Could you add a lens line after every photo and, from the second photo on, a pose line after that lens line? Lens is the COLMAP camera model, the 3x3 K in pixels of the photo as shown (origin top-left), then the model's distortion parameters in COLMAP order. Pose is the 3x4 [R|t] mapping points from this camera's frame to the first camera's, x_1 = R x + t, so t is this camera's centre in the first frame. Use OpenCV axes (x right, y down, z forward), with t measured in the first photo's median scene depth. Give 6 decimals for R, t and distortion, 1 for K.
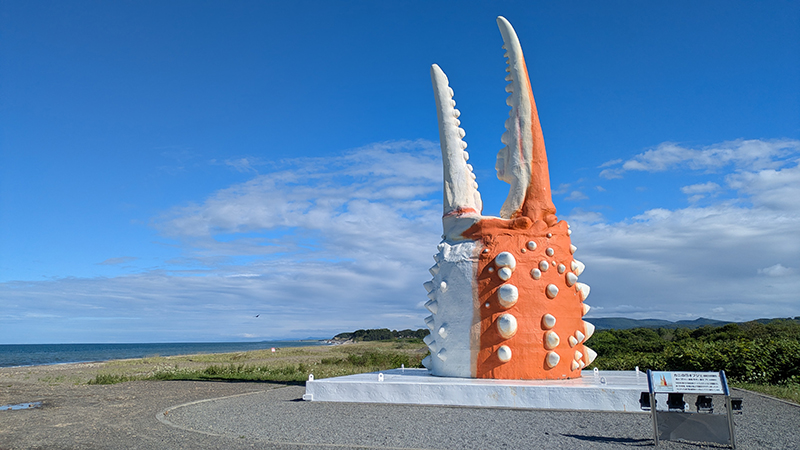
lens RADIAL K [[575.0, 0, 400.0], [0, 575.0, 225.0], [0, 0, 1]] dist [0.033872, 0.001357]
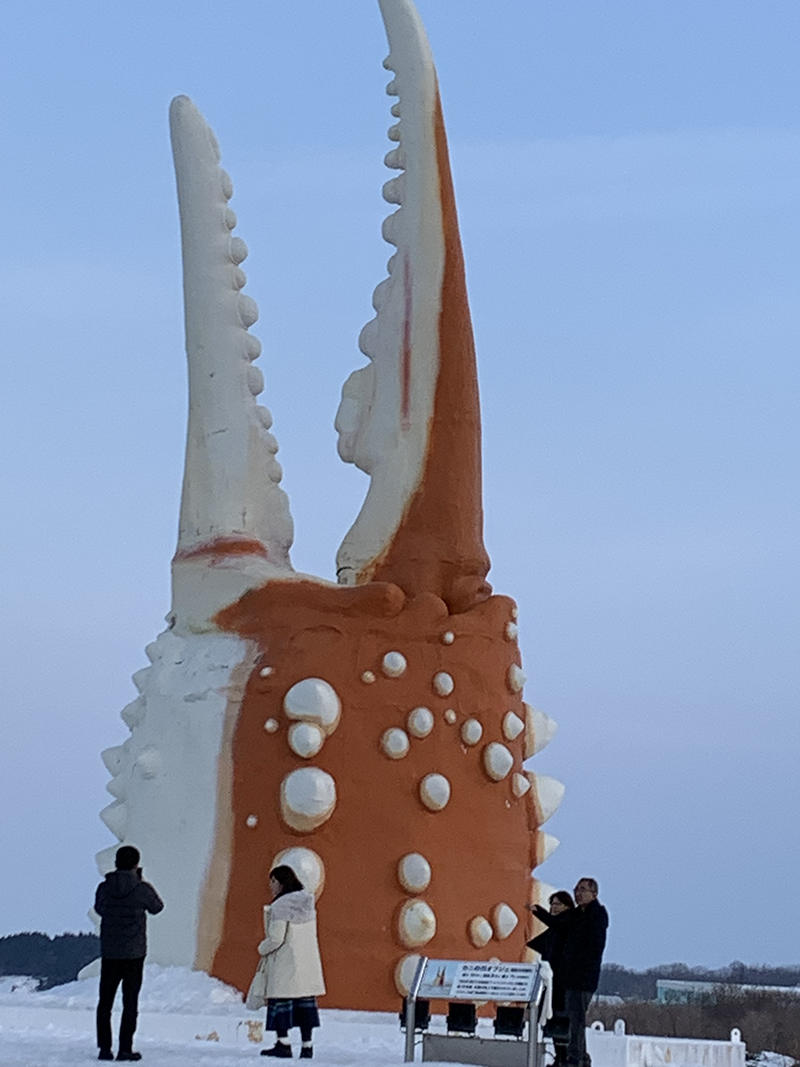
lens RADIAL K [[2925.2, 0, 400.8], [0, 2925.2, 509.0], [0, 0, 1]] dist [0.129722, 1.320237]
pose [[0.997007, 0.060313, 0.048376, 0.141065], [-0.061776, 0.997659, 0.029337, -0.118930], [-0.046493, -0.032238, 0.998398, -0.852498]]
